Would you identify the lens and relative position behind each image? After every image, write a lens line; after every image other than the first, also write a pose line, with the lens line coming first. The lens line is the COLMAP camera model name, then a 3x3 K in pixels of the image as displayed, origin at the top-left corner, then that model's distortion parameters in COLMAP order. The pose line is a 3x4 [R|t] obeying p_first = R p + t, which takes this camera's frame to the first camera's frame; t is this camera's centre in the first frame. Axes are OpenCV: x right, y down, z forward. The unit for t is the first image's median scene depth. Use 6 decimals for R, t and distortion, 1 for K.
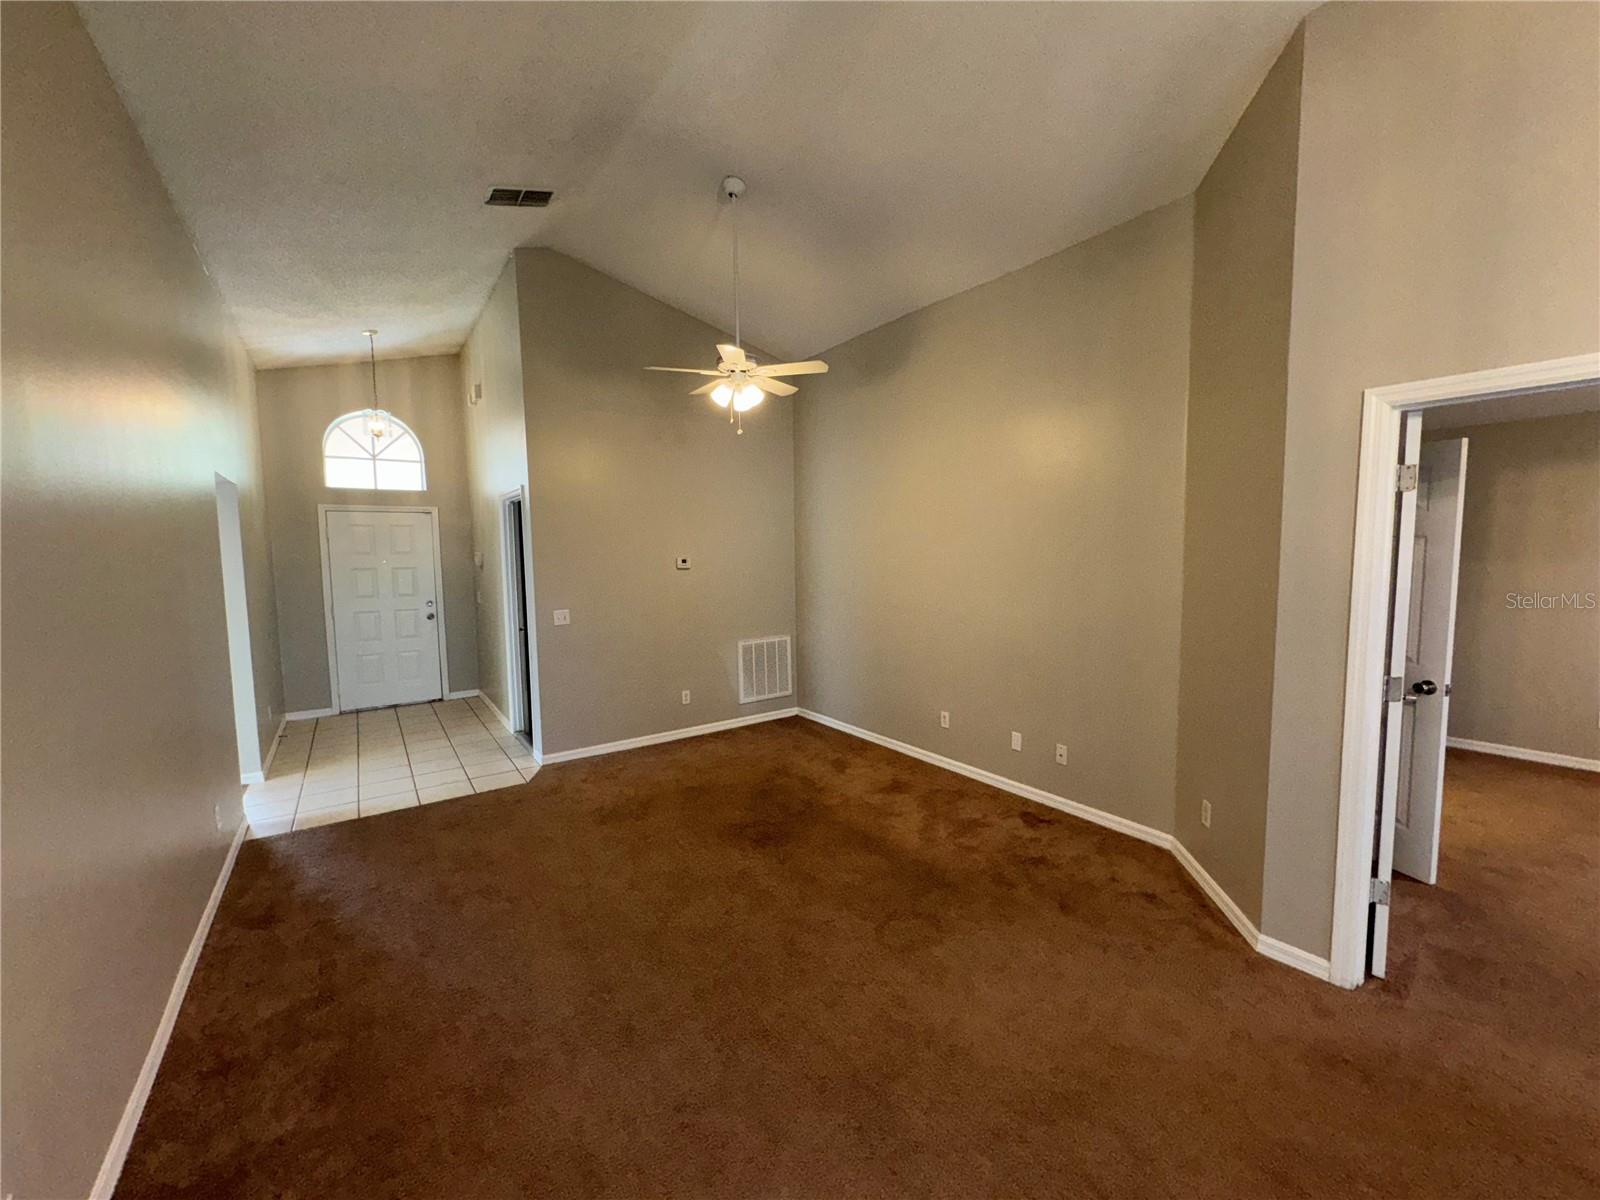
lens RADIAL K [[633.8, 0, 800.0], [0, 633.8, 600.0], [0, 0, 1]] dist [-0.001606, -0.000056]
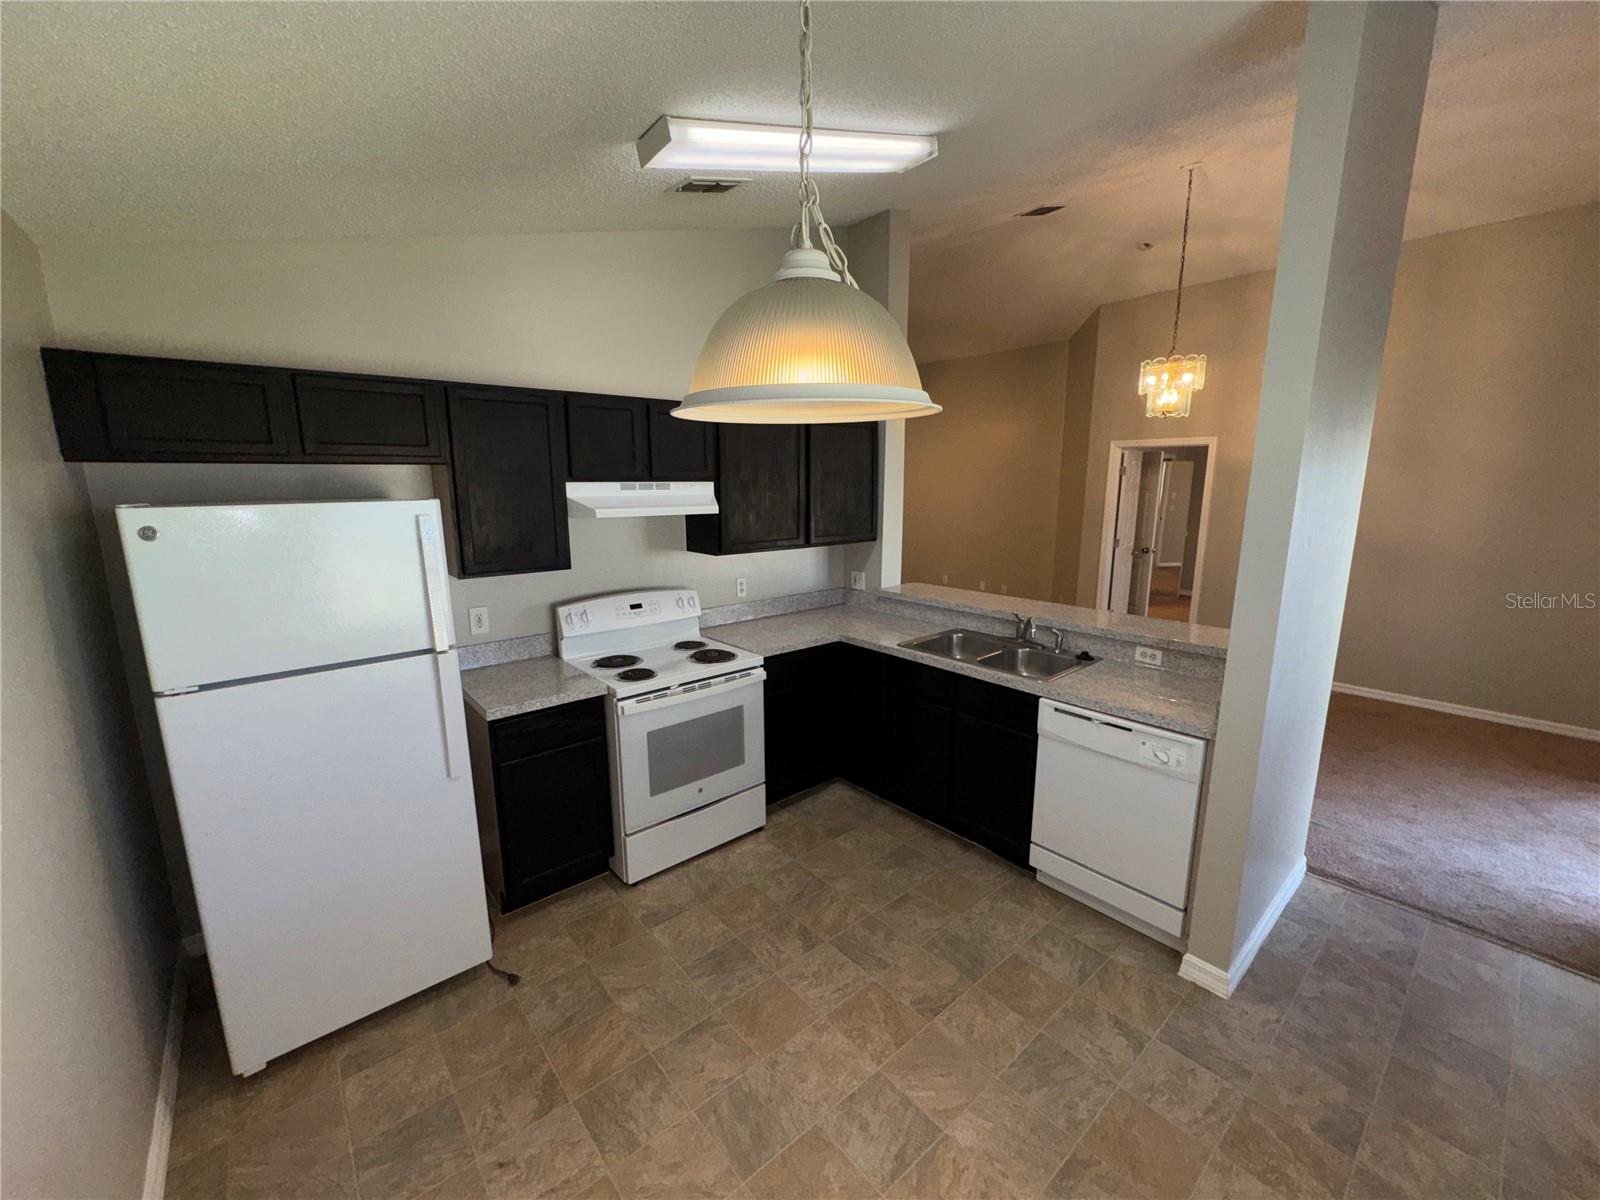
lens RADIAL K [[639.8, 0, 800.0], [0, 639.8, 600.0], [0, 0, 1]] dist [-0.003339, 0.000022]
pose [[0.995662, -0.003871, 0.092964, -0.475334], [-0.005742, 0.994673, 0.102918, 0.060671], [-0.092867, -0.103006, 0.990336, -1.081922]]
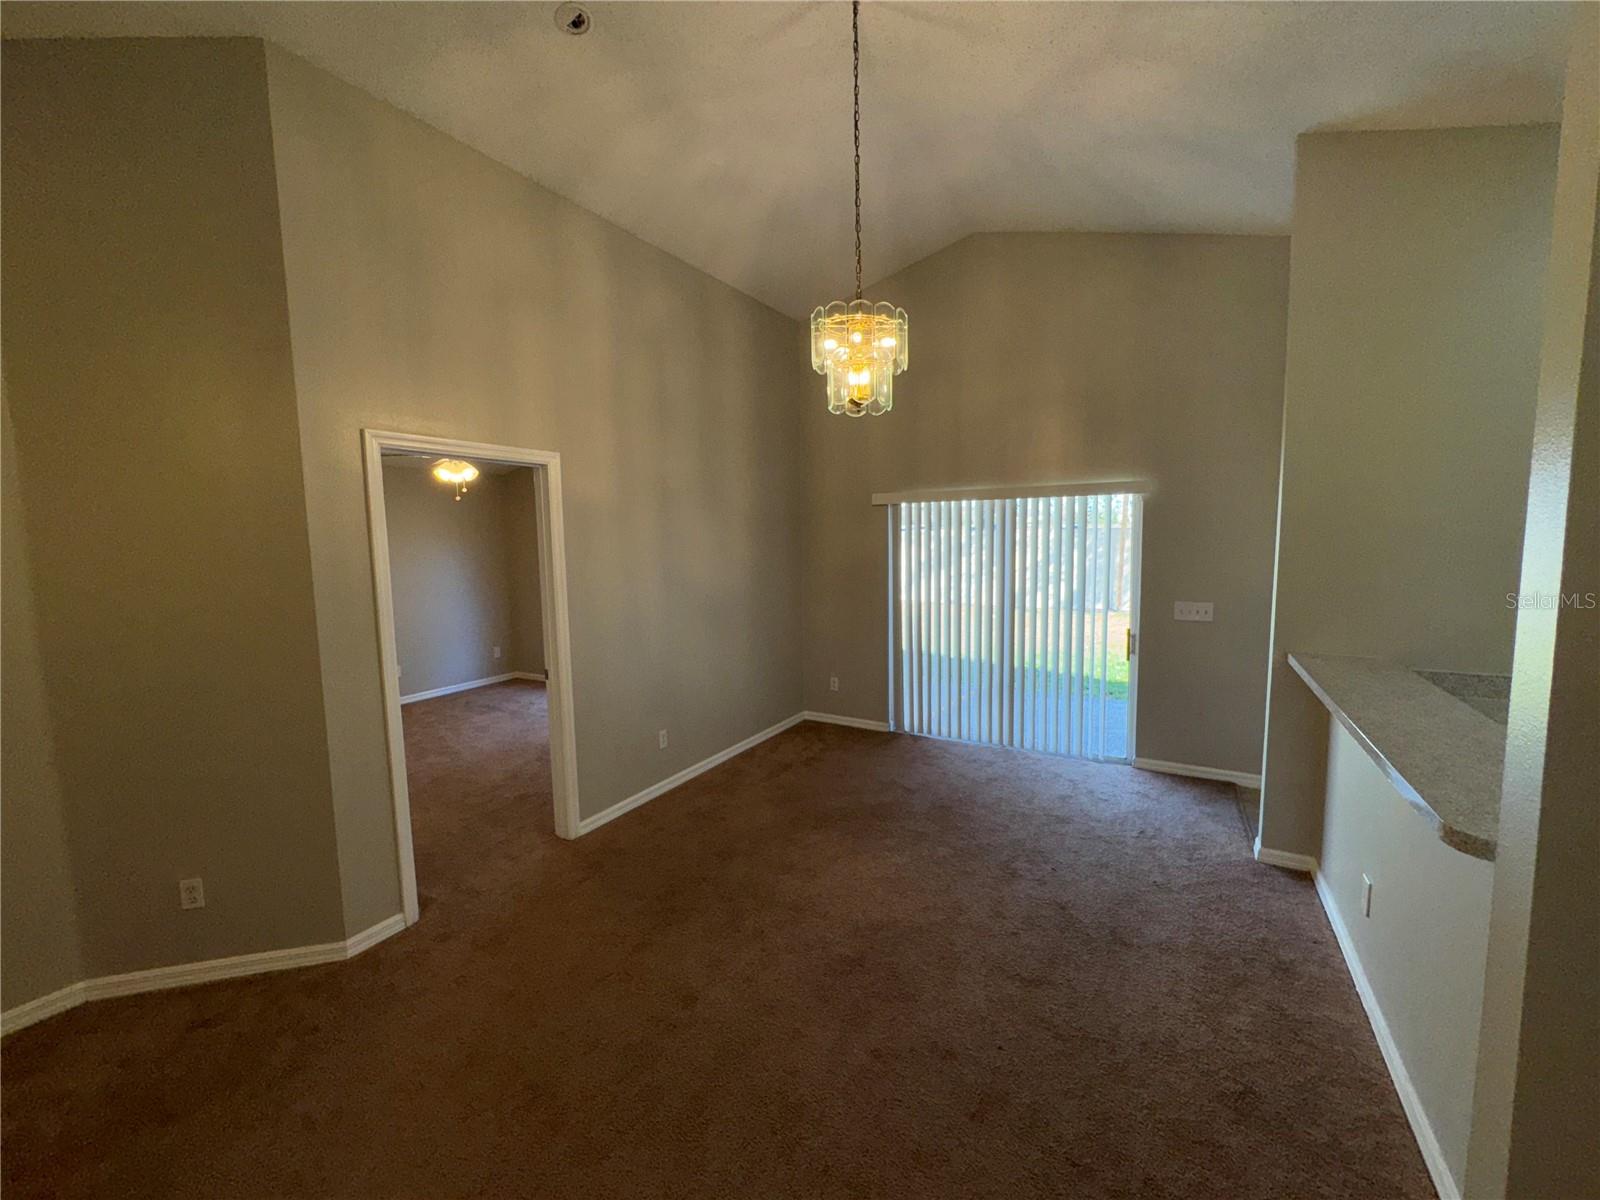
lens RADIAL K [[639.7, 0, 800.0], [0, 639.7, 600.0], [0, 0, 1]] dist [-0.008266, 0.000200]
pose [[-0.416856, -0.069669, 0.906299, -0.305388], [0.097989, 0.987804, 0.121004, -0.044476], [-0.903675, 0.139249, -0.404945, 0.441103]]
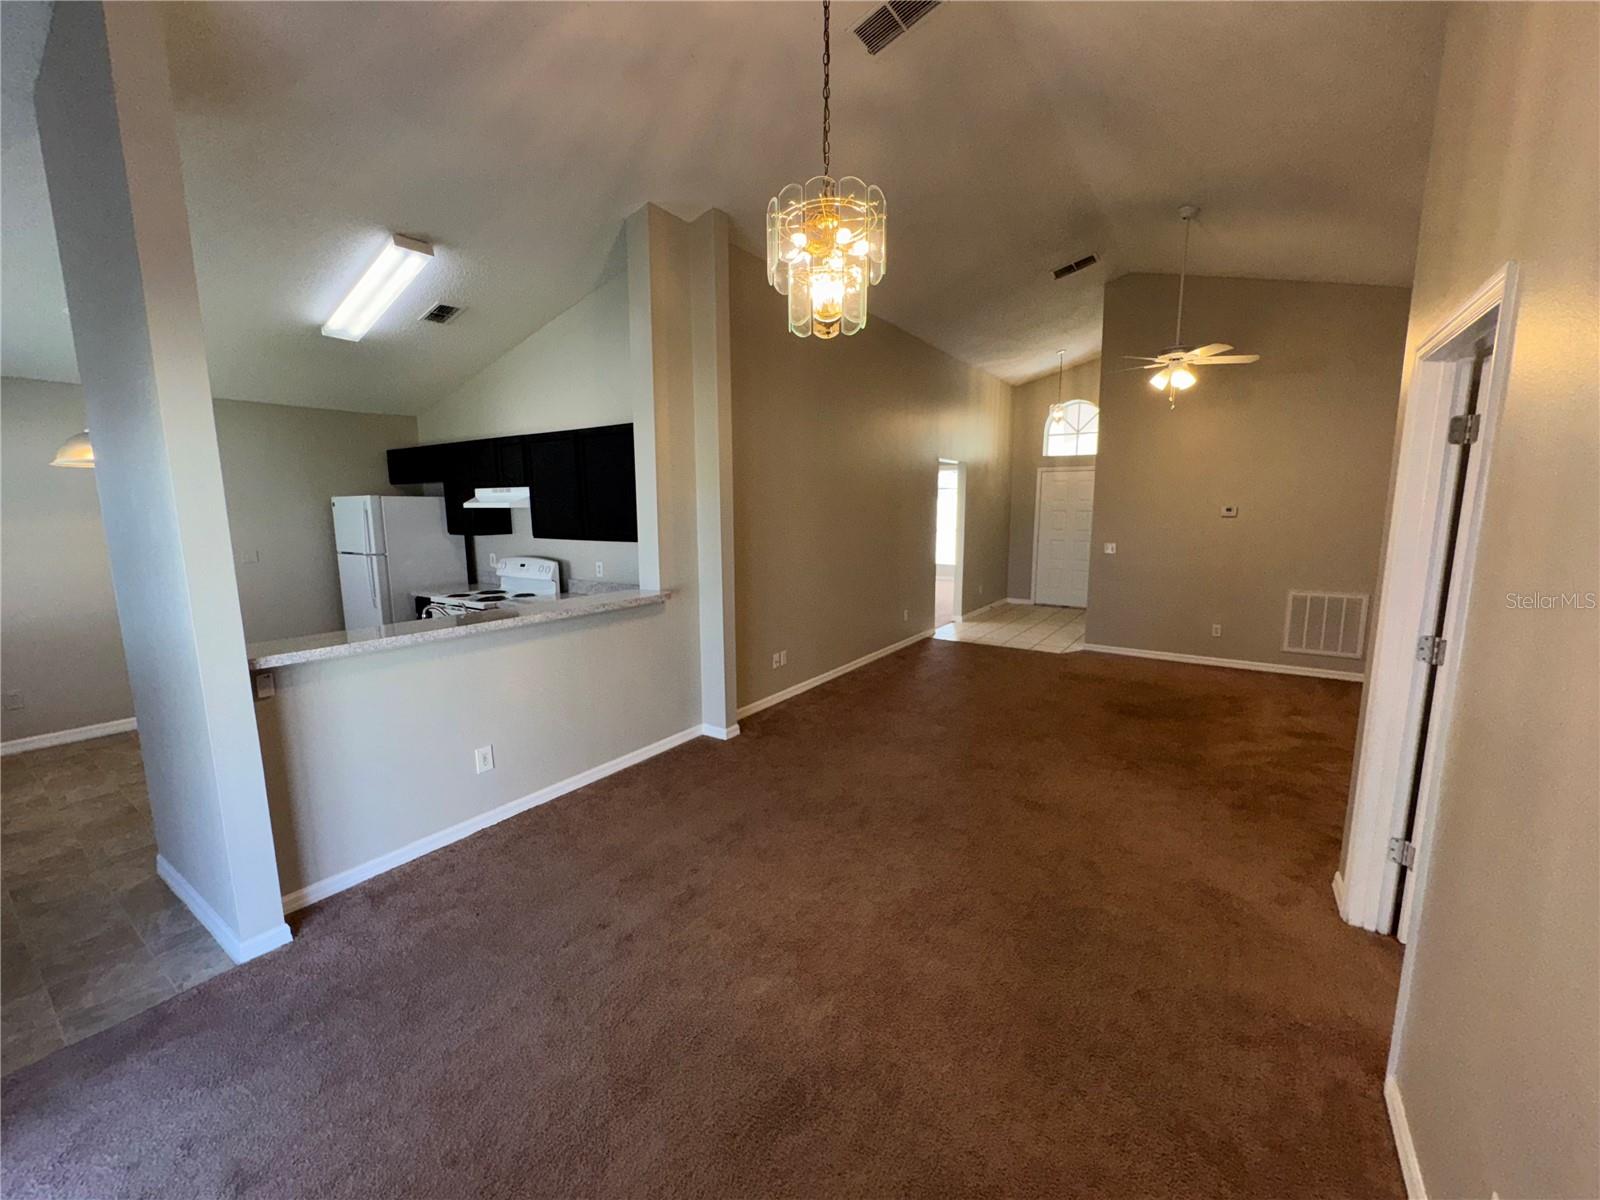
lens RADIAL K [[639.8, 0, 800.0], [0, 639.8, 600.0], [0, 0, 1]] dist [-0.003339, 0.000022]
pose [[0.349354, 0.153160, -0.924388, 0.870040], [-0.075457, 0.987945, 0.135173, 0.001524], [0.933947, 0.022528, 0.356700, -0.152590]]
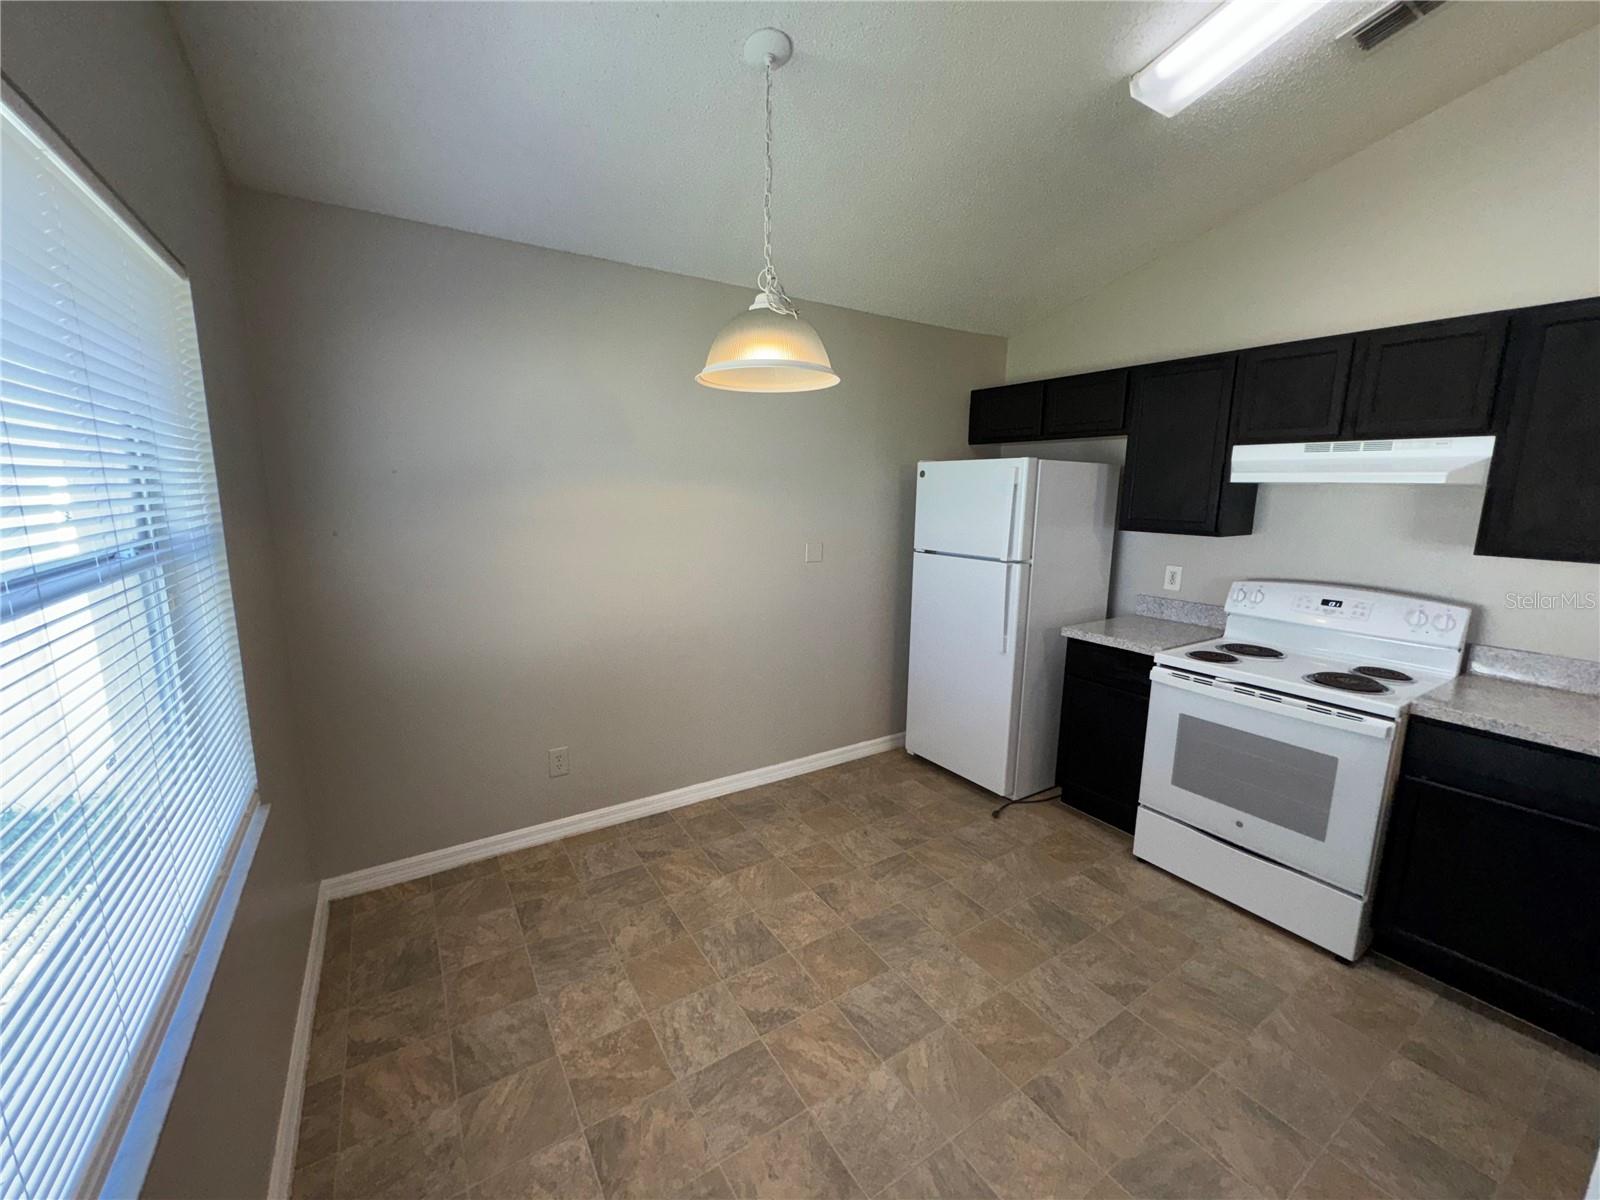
lens RADIAL K [[639.7, 0, 800.0], [0, 639.7, 600.0], [0, 0, 1]] dist [-0.008266, 0.000200]
pose [[-0.045673, 0.190452, -0.980634, 0.063591], [-0.093230, 0.976561, 0.194003, 0.077365], [0.994597, 0.100285, -0.026846, -0.755809]]
